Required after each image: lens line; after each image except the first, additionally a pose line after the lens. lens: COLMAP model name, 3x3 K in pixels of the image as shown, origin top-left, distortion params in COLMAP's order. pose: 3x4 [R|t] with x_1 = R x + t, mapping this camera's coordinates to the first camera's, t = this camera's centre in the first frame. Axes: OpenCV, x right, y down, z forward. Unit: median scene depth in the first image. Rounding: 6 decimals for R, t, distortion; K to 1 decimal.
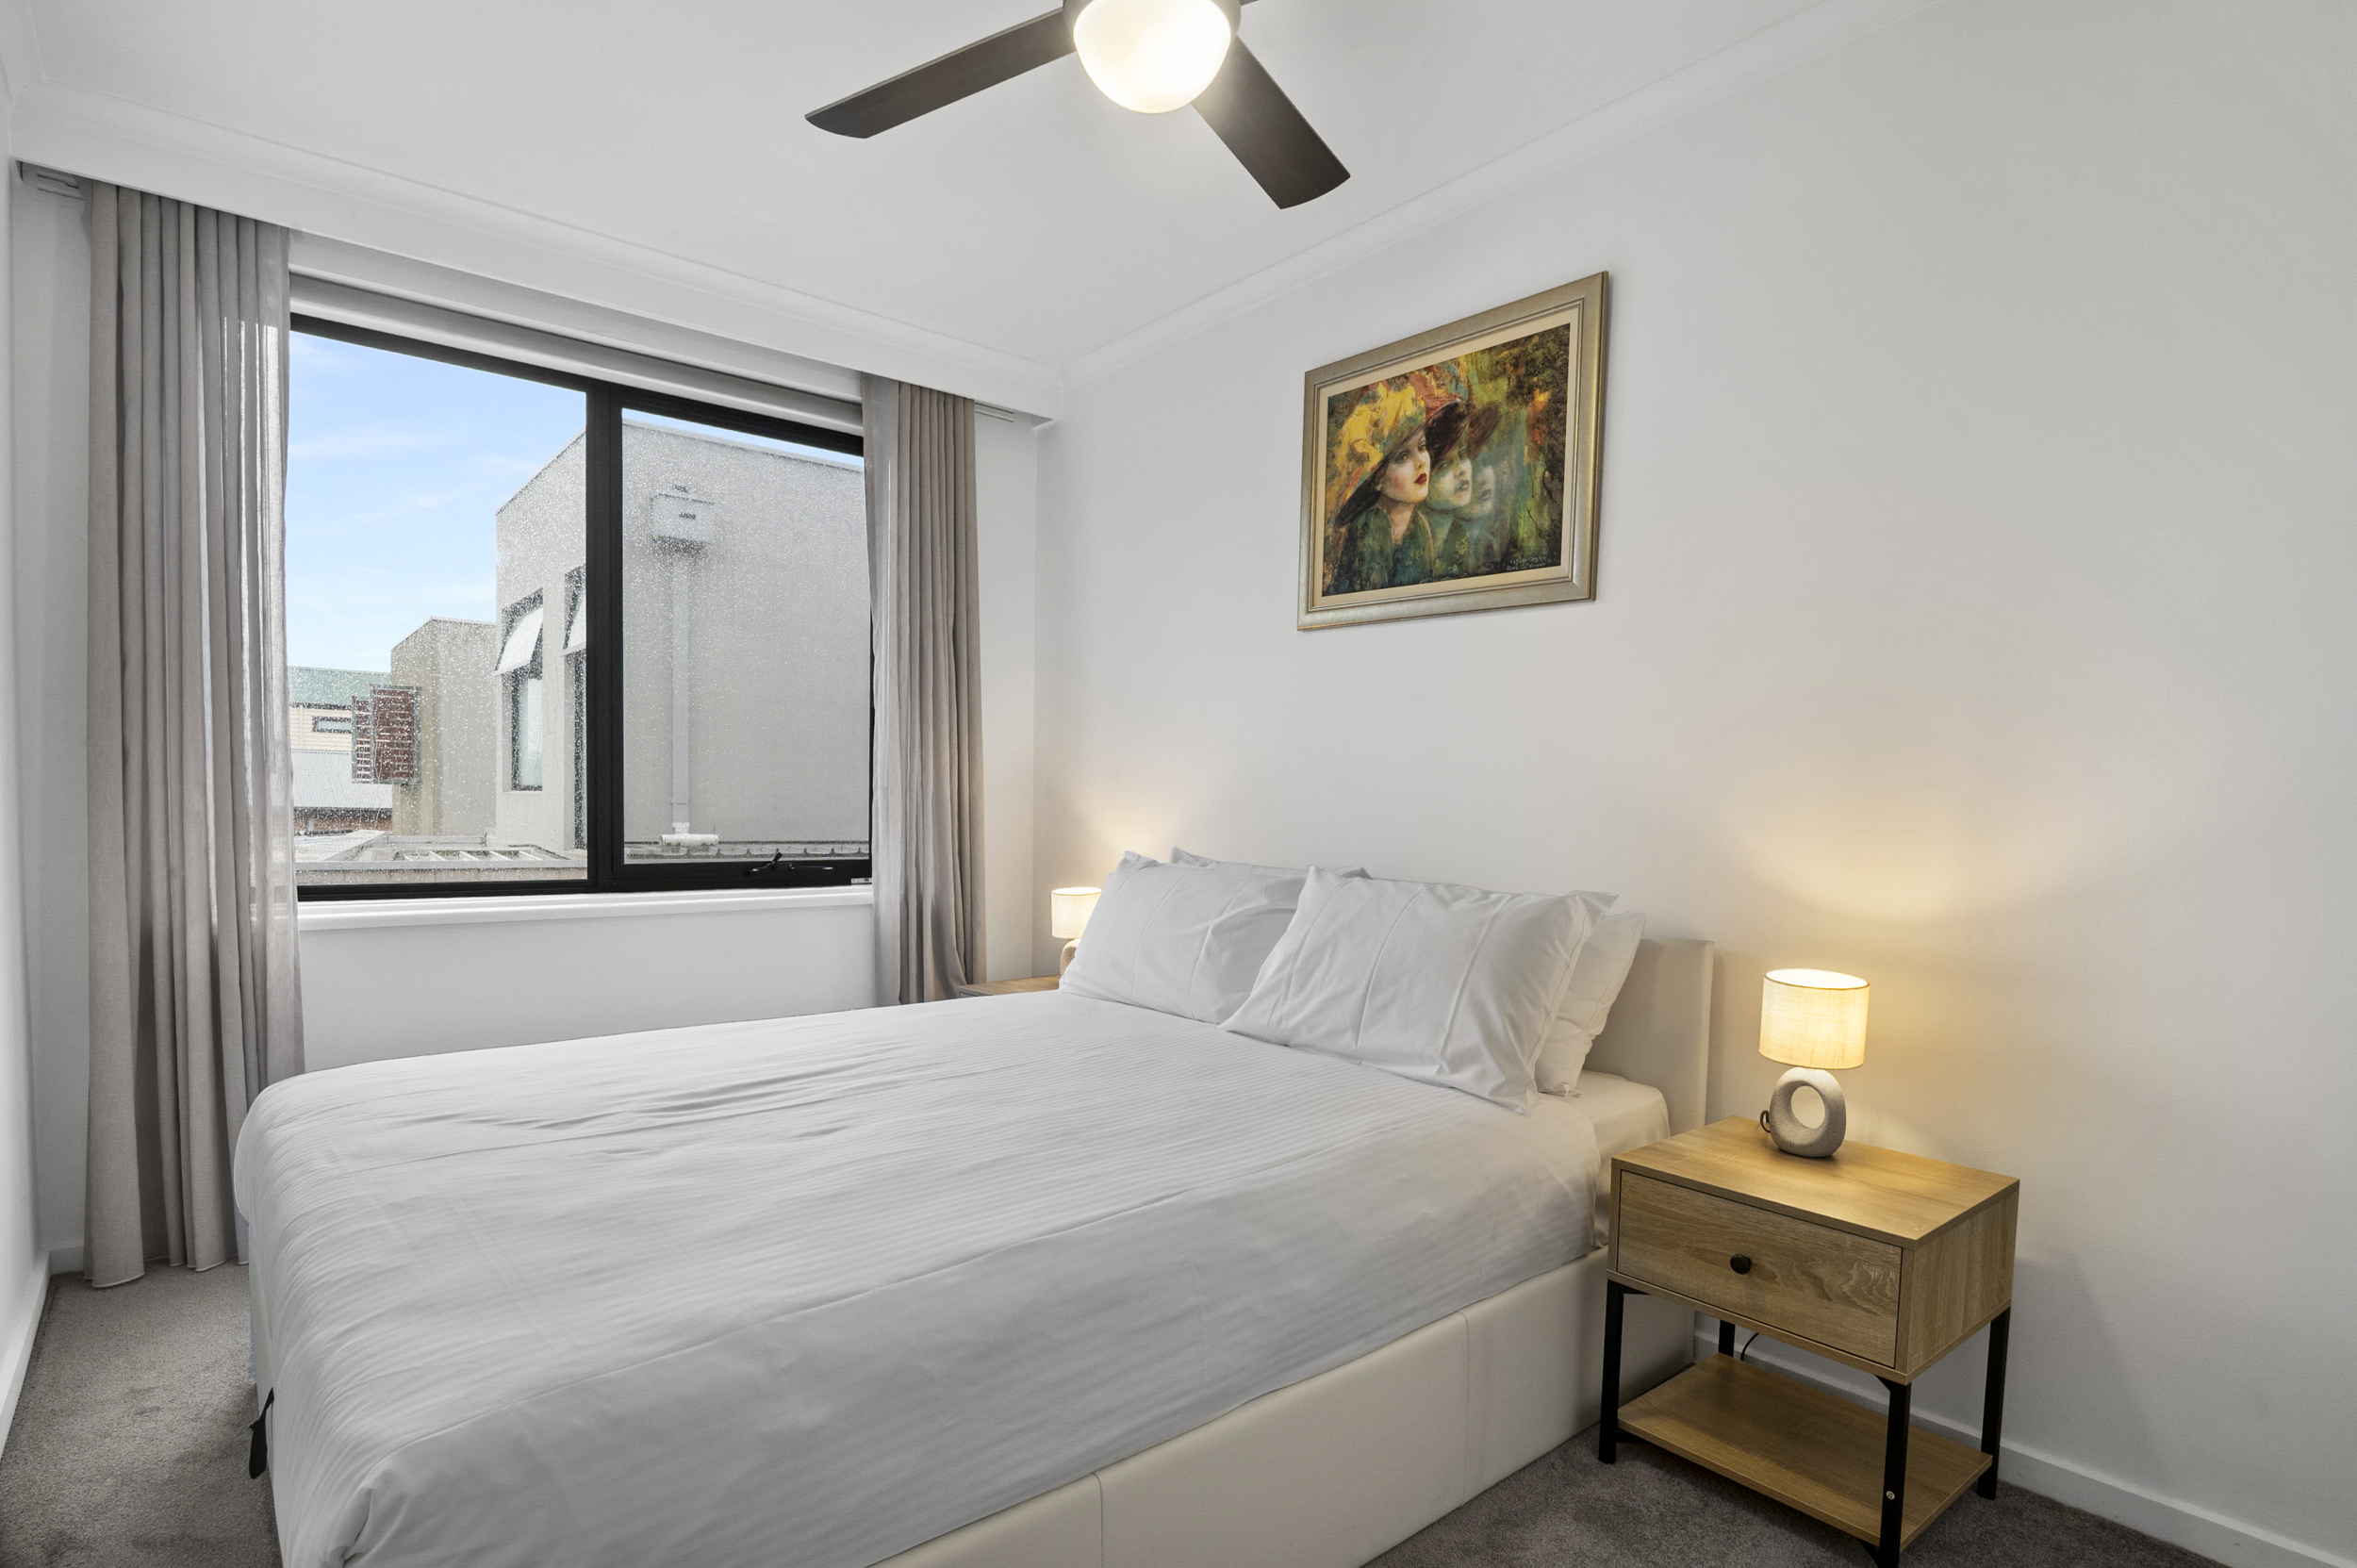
lens RADIAL K [[1158.9, 0, 1178.9], [0, 1158.9, 821.3], [0, 0, 1]] dist [-0.014531, -0.000377]
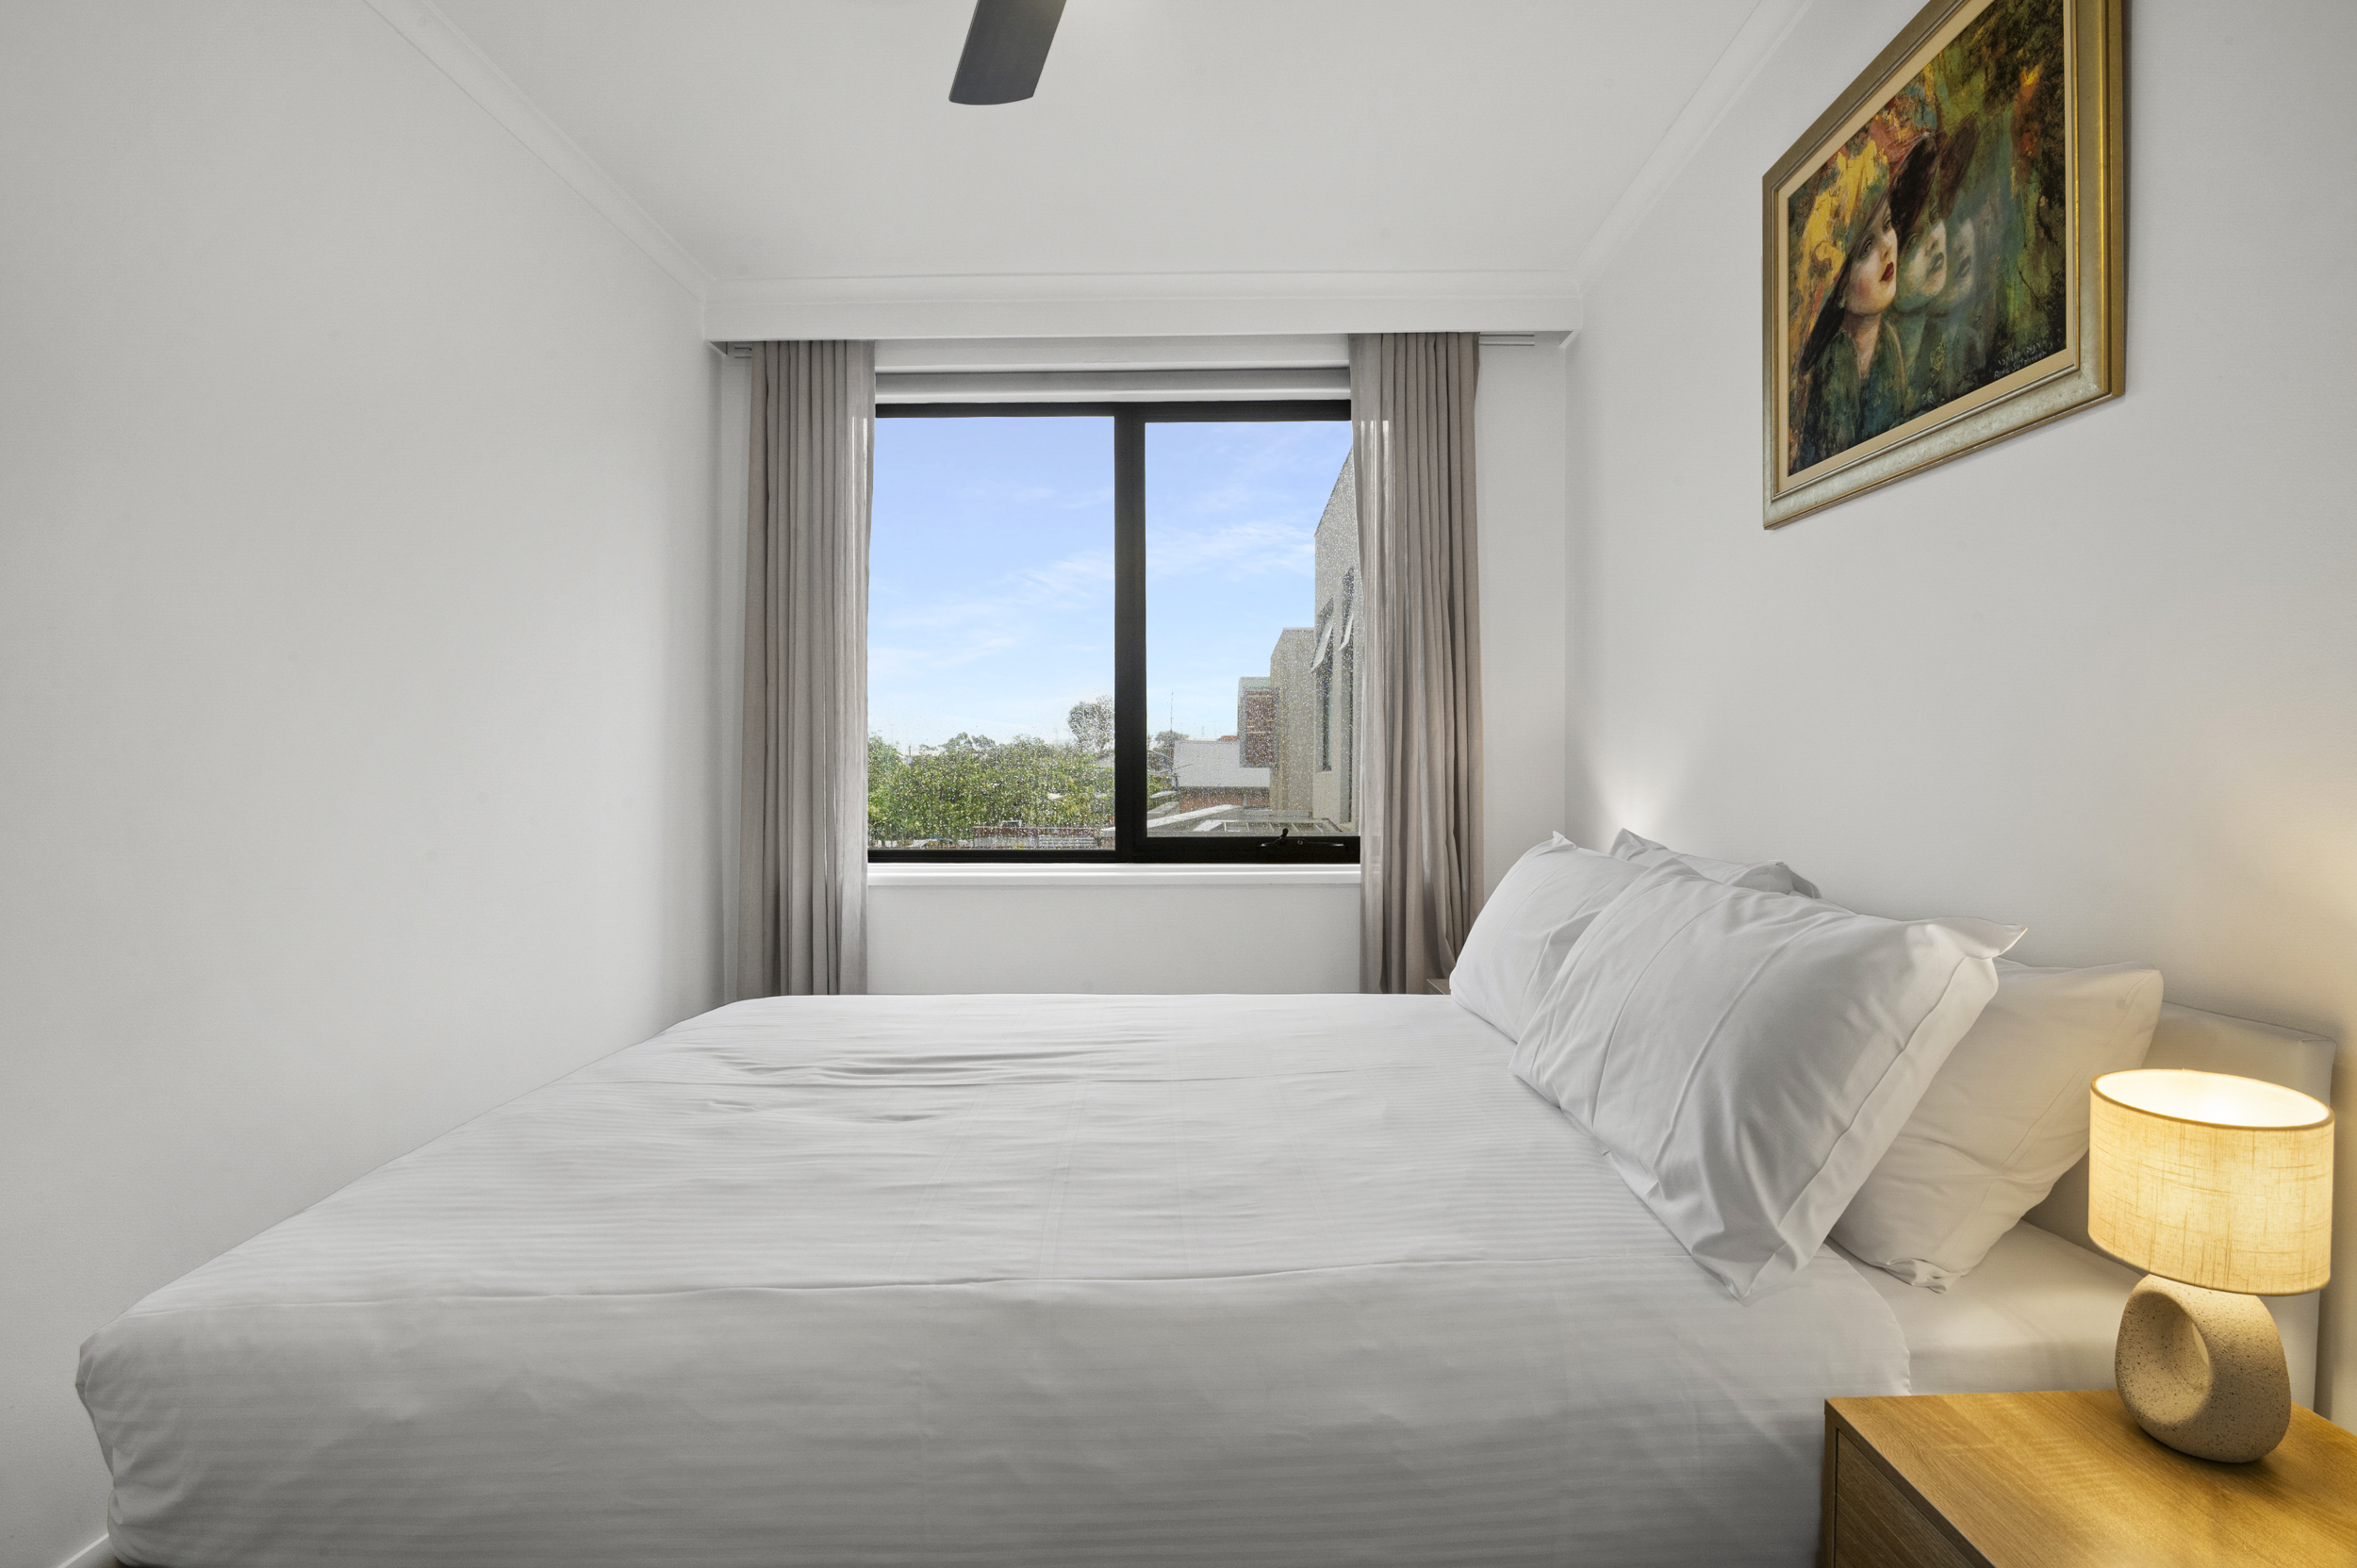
lens RADIAL K [[1138.0, 0, 1239.1], [0, 1138.0, 759.0], [0, 0, 1]] dist [-0.015701, -0.000662]
pose [[0.768192, -0.025756, -0.639701, 0.339364], [0.004868, 0.999397, -0.034392, 0.001098], [0.640201, 0.023306, 0.767854, 0.285075]]
